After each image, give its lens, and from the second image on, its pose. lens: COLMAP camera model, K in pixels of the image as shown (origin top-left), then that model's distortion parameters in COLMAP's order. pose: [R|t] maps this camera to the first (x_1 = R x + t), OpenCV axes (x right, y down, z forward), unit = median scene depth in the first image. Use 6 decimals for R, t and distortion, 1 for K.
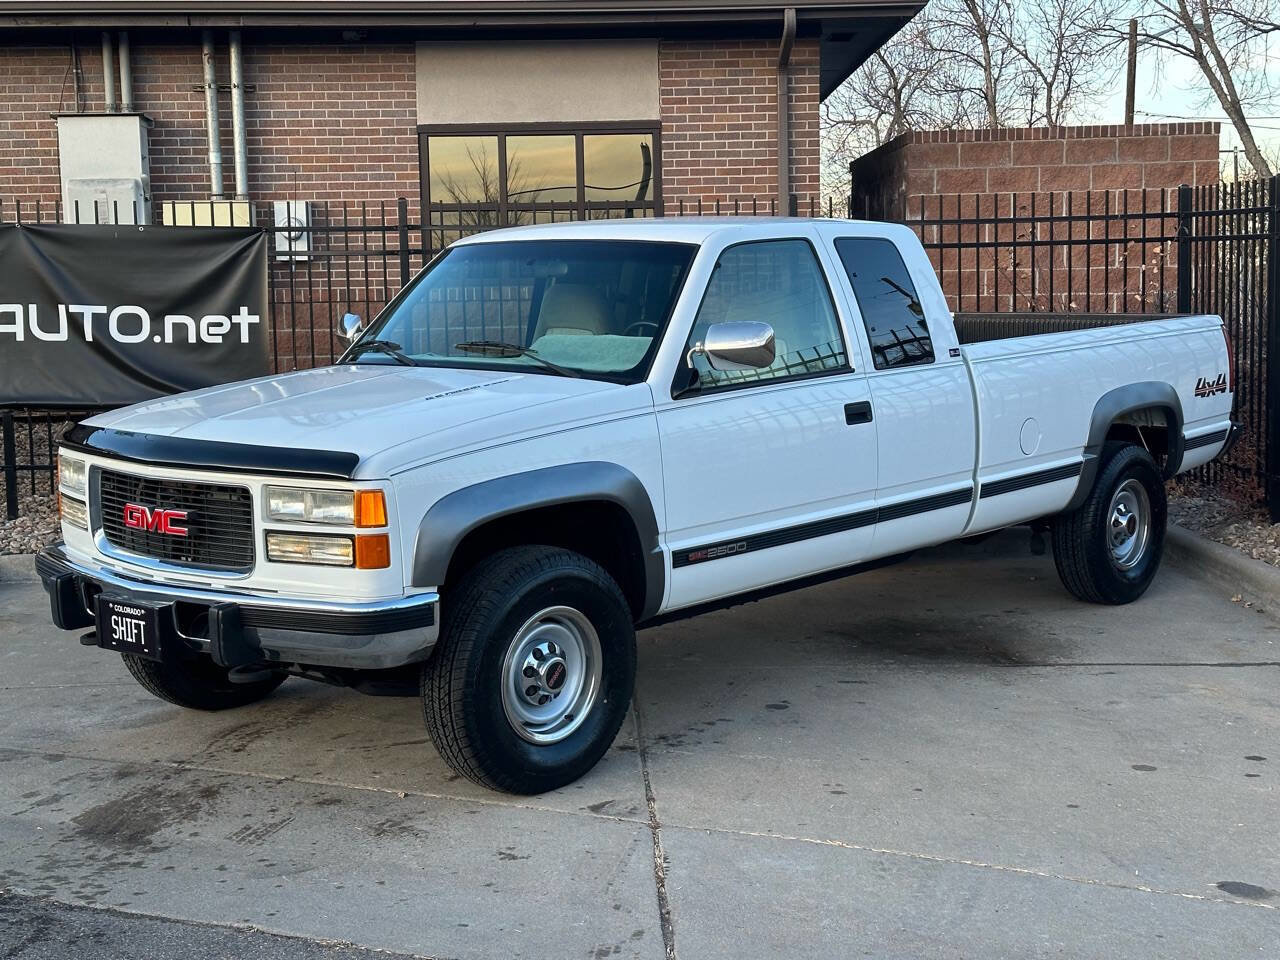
lens RADIAL K [[1776.7, 0, 659.5], [0, 1776.7, 462.7], [0, 0, 1]] dist [0.119052, 0.000000]
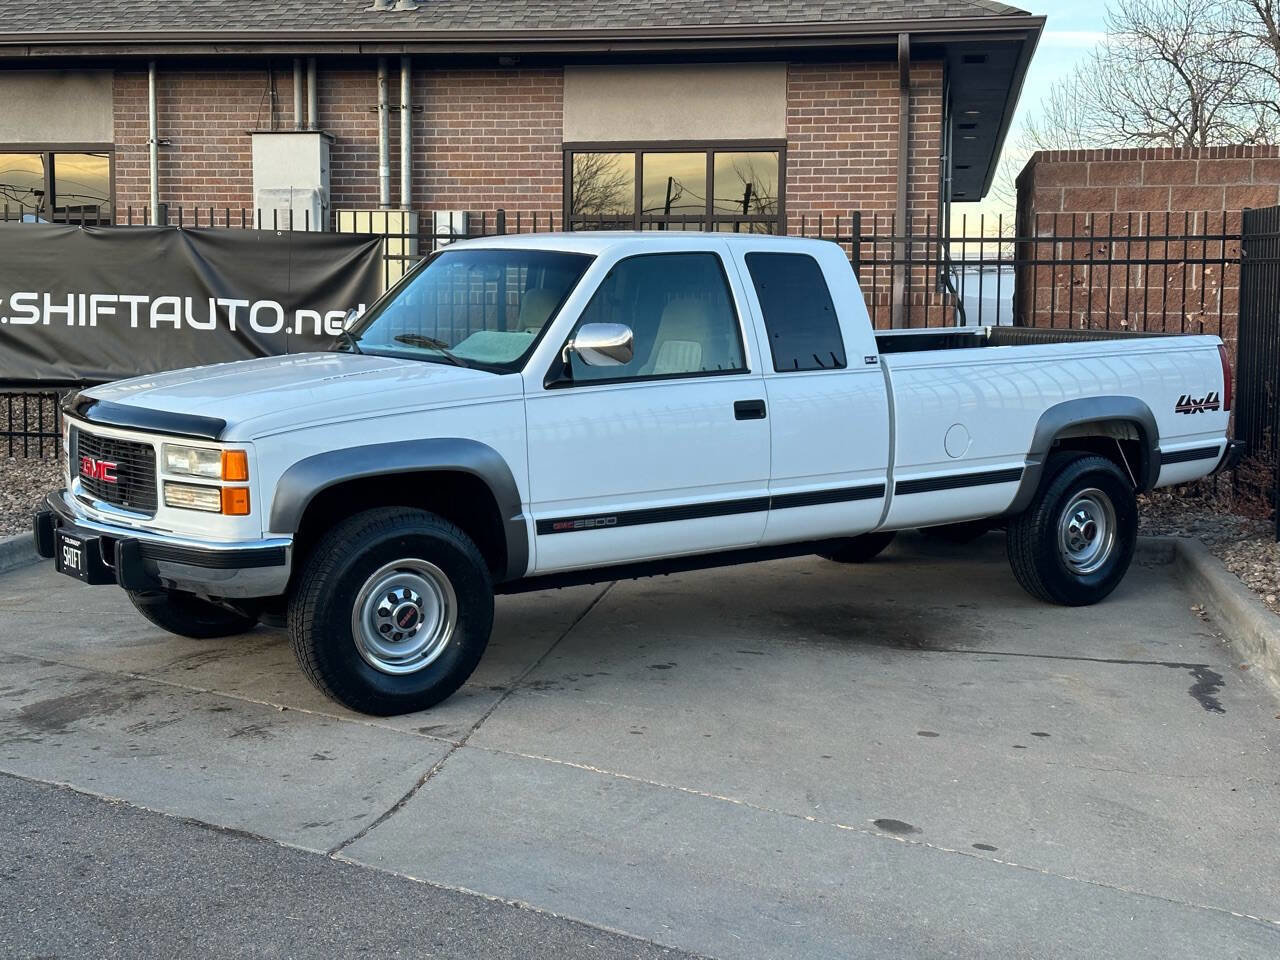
lens RADIAL K [[1776.7, 0, 642.8], [0, 1776.7, 472.4], [0, 0, 1]] dist [0.119052, 0.000000]
pose [[0.979018, 0.045445, -0.198640, 0.140645], [-0.045489, 0.998955, 0.004346, 0.004970], [0.198630, 0.004781, 0.980063, -0.055118]]
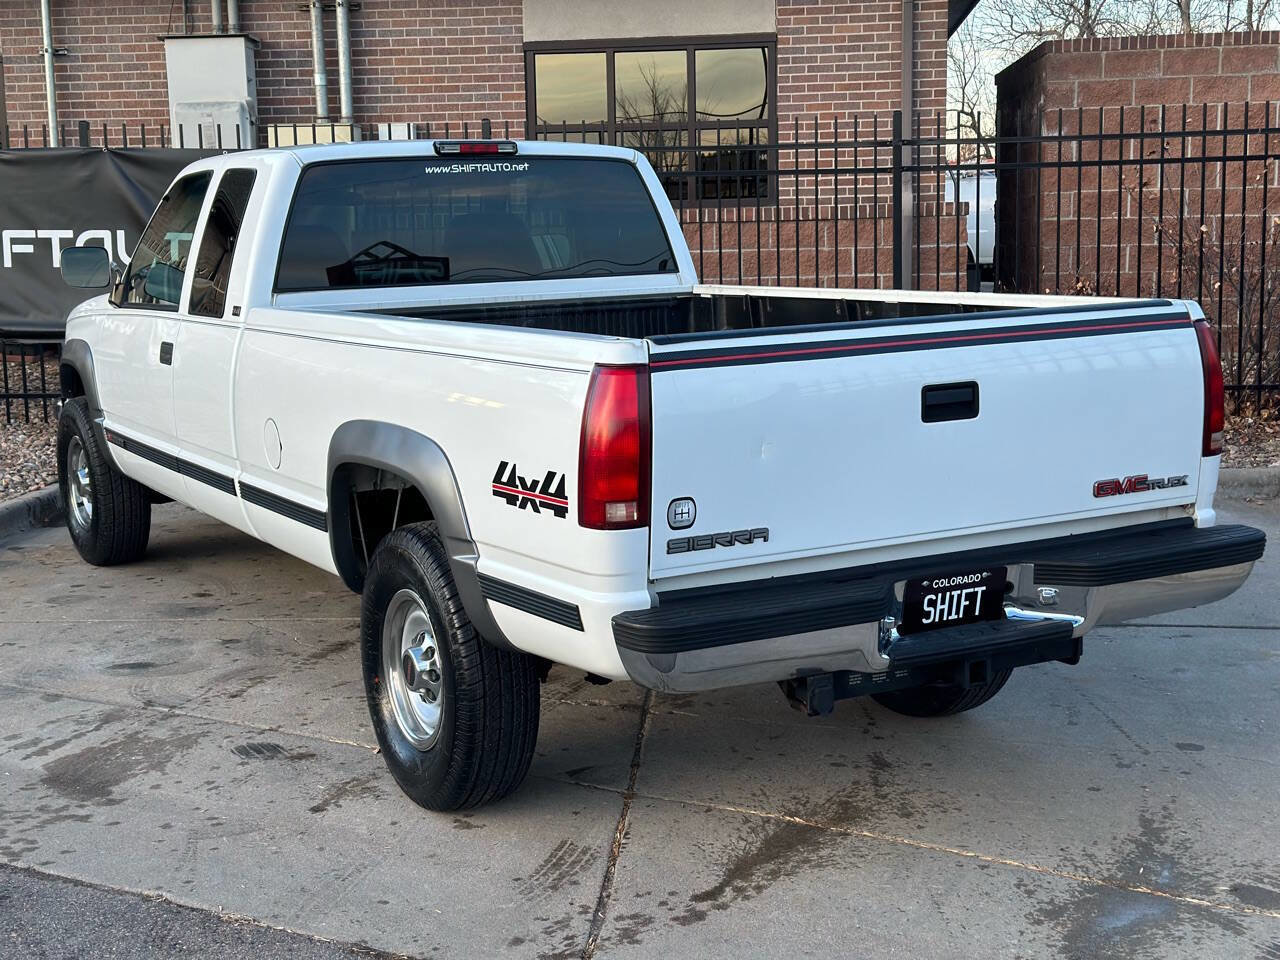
lens RADIAL K [[1776.7, 0, 642.6], [0, 1776.7, 493.3], [0, 0, 1]] dist [0.119052, 0.000000]
pose [[0.993228, 0.015876, -0.115093, 0.044769], [-0.009041, 0.998177, 0.059669, -0.004134], [0.115831, -0.058224, 0.991561, 0.035170]]
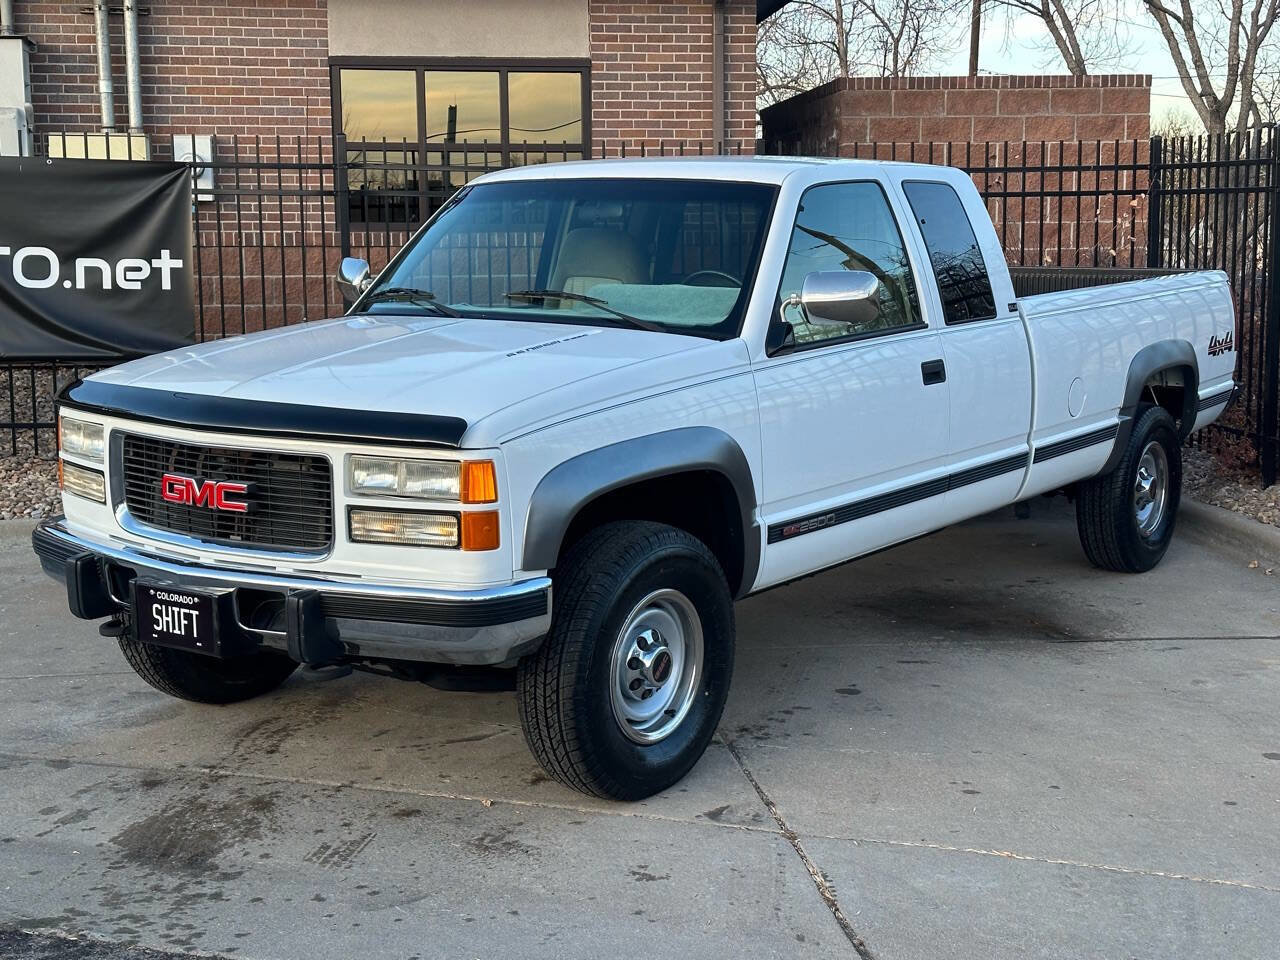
lens RADIAL K [[1776.7, 0, 659.3], [0, 1776.7, 463.8], [0, 0, 1]] dist [0.119052, 0.000000]
pose [[0.994184, -0.000720, 0.107692, -0.067149], [-0.002125, 0.999652, 0.026308, -0.002371], [-0.107674, -0.026384, 0.993836, 0.051011]]
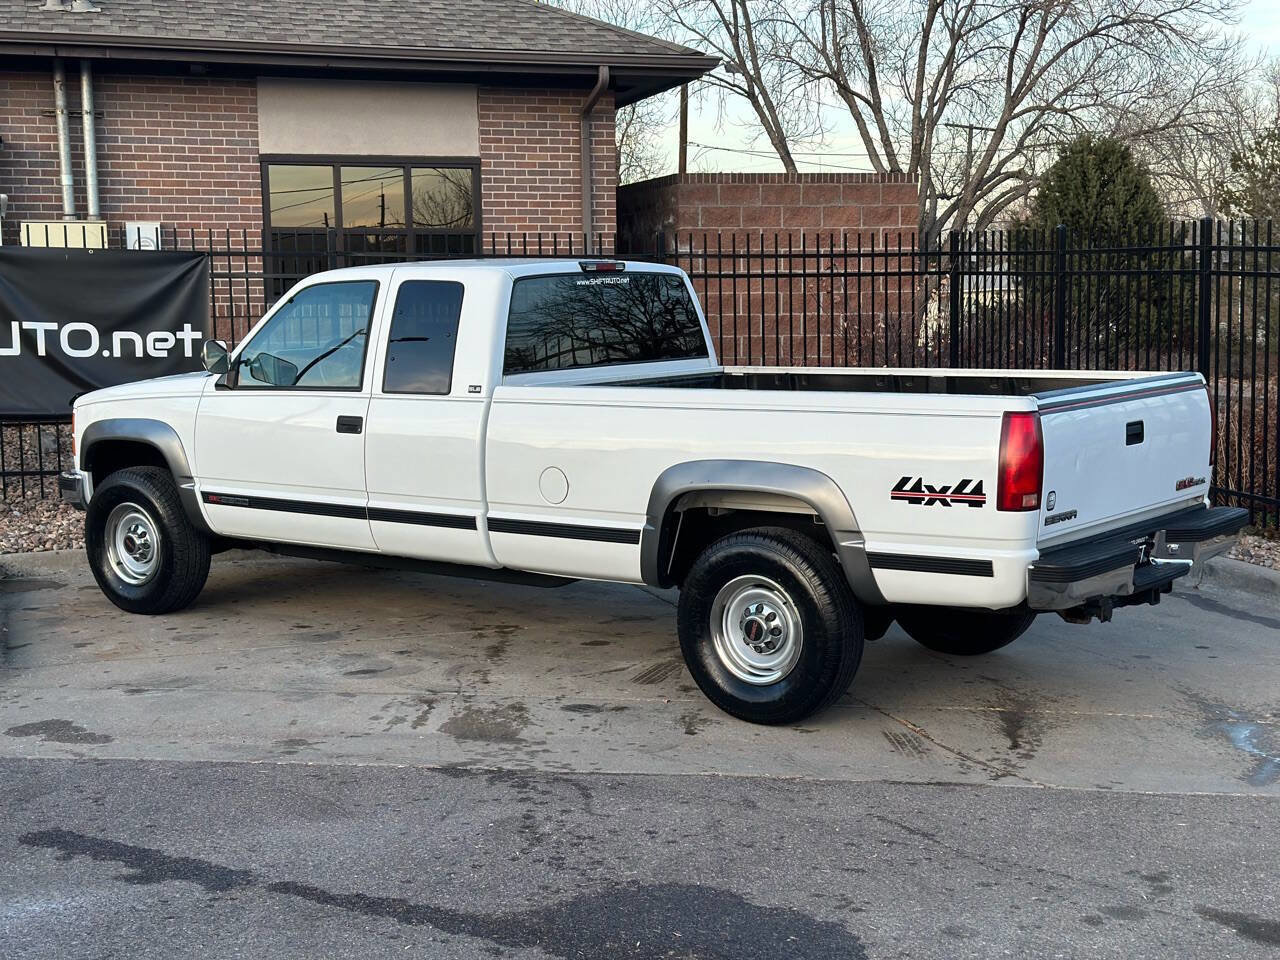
lens RADIAL K [[1776.7, 0, 646.8], [0, 1776.7, 487.9], [0, 0, 1]] dist [0.119052, 0.000000]
pose [[0.958402, -0.023204, 0.284477, -0.230404], [0.020540, 0.999713, 0.012342, 0.004800], [-0.284682, -0.005985, 0.958603, -0.112624]]
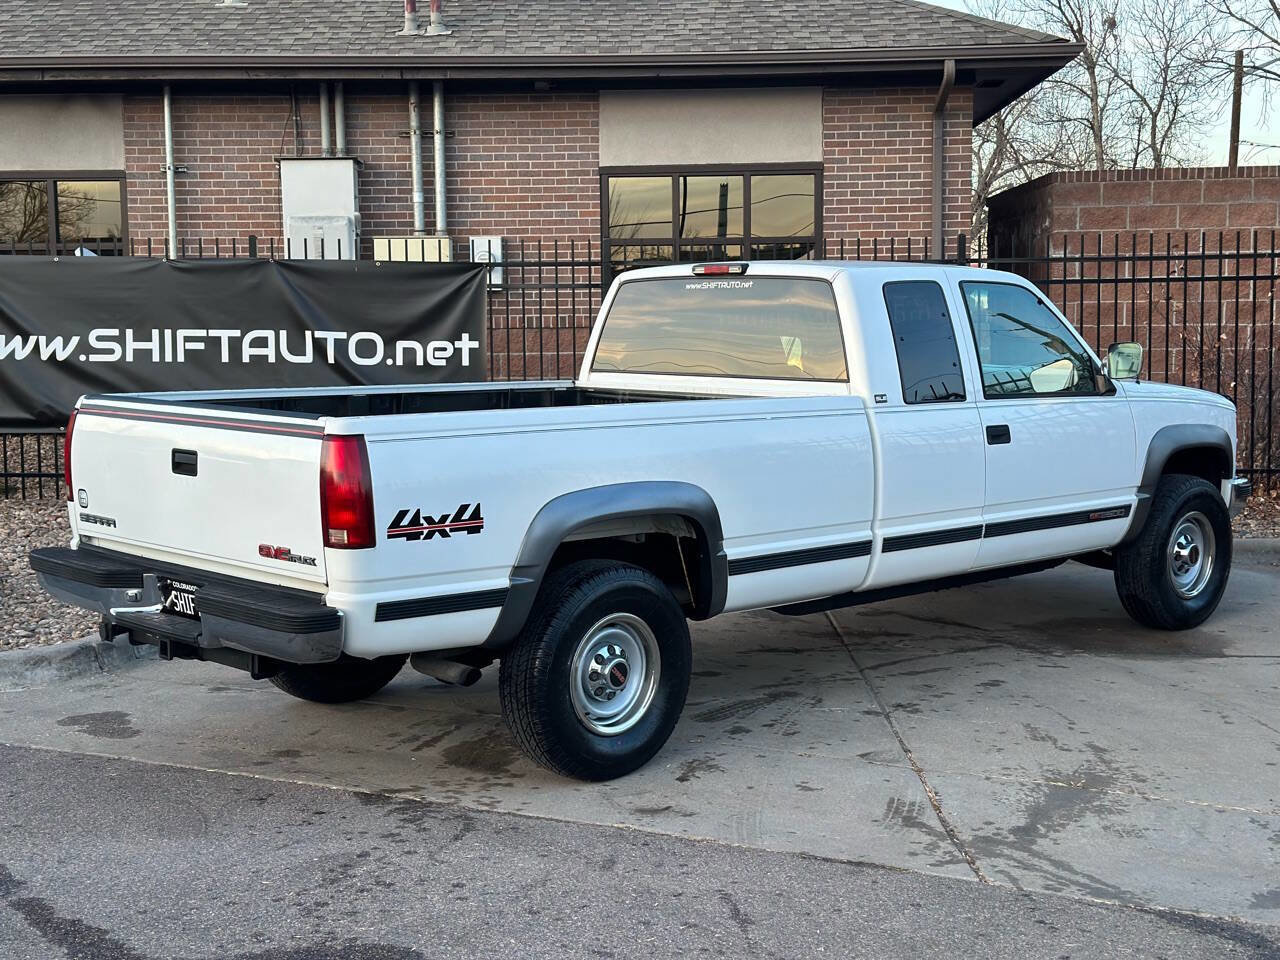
lens RADIAL K [[1776.7, 0, 640.3], [0, 1776.7, 490.7], [0, 0, 1]] dist [0.119052, 0.000000]
pose [[0.998616, 0.012932, -0.050975, -0.053824], [-0.012774, 0.999913, 0.003424, 0.005076], [0.051015, -0.002768, 0.998694, -0.089656]]
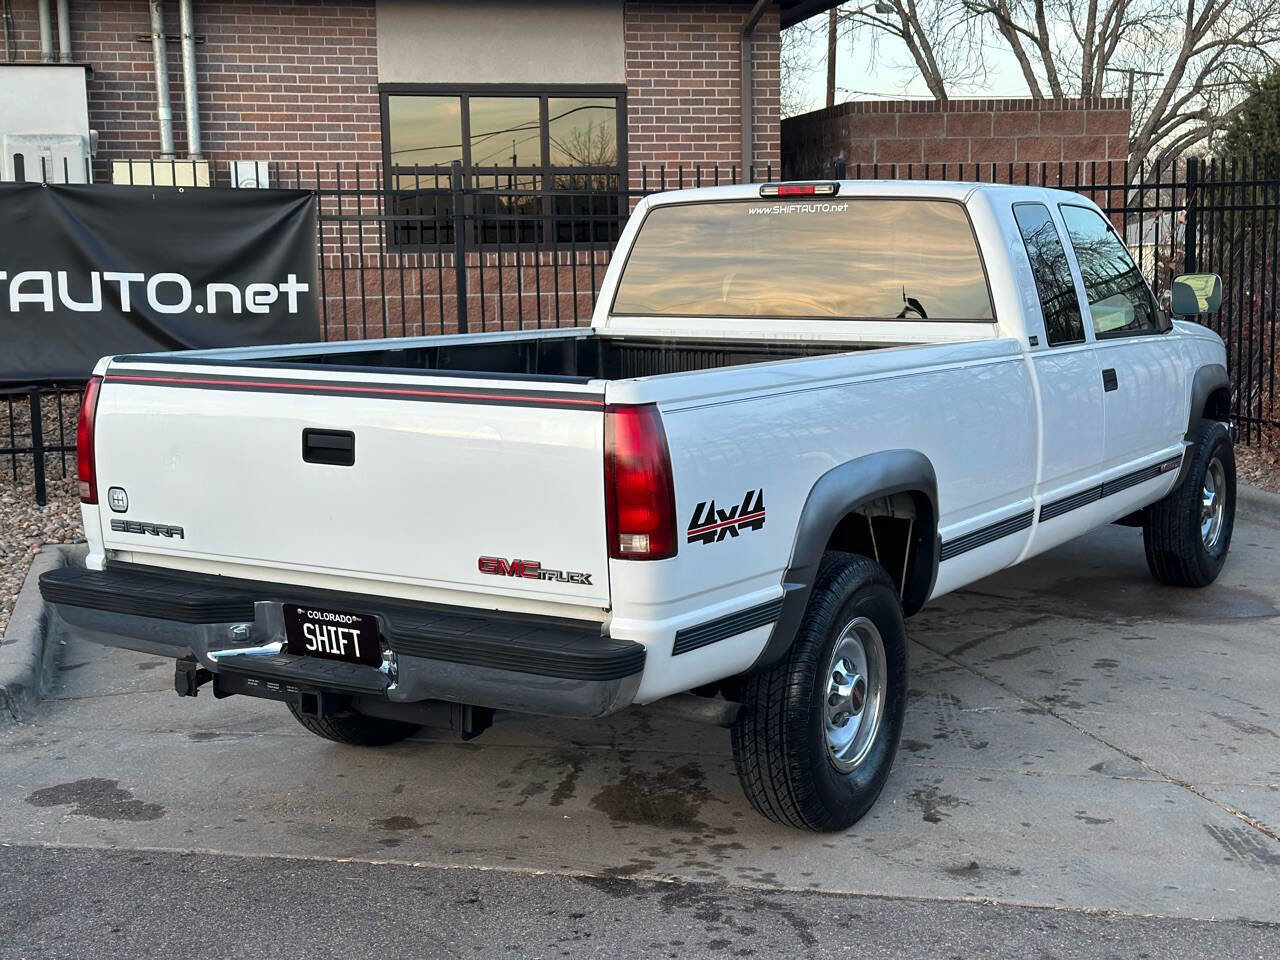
lens RADIAL K [[1776.7, 0, 640.5], [0, 1776.7, 492.2], [0, 0, 1]] dist [0.119052, 0.000000]
pose [[0.977527, -0.025589, 0.209254, -0.209954], [0.018690, 0.999217, 0.034880, -0.001298], [-0.209982, -0.030185, 0.977239, 0.028760]]
